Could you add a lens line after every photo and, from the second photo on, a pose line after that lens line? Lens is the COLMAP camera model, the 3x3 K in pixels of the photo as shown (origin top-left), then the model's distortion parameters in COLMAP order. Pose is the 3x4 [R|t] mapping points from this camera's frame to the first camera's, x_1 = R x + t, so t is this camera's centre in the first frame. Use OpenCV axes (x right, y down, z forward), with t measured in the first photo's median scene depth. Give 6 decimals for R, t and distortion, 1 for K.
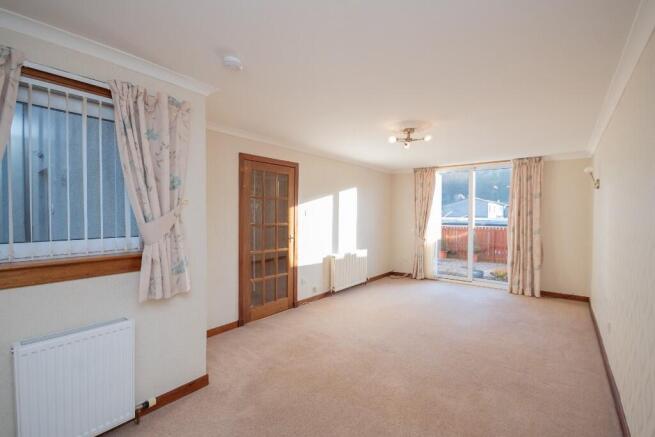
lens RADIAL K [[295.2, 0, 327.8], [0, 295.2, 218.0], [0, 0, 1]] dist [0.000994, -0.001614]
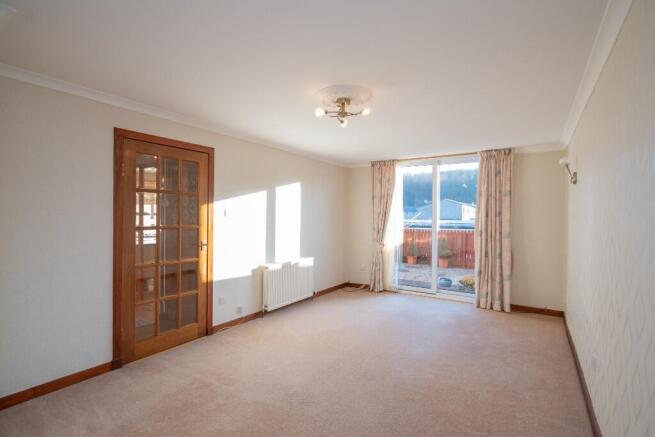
lens RADIAL K [[318.3, 0, 324.4], [0, 318.3, 217.7], [0, 0, 1]] dist [-0.003674, 0.001189]
pose [[0.995954, 0.002312, 0.089838, 0.104068], [-0.001559, 0.999963, -0.008451, 0.003326], [-0.089854, 0.008277, 0.995921, 0.134419]]
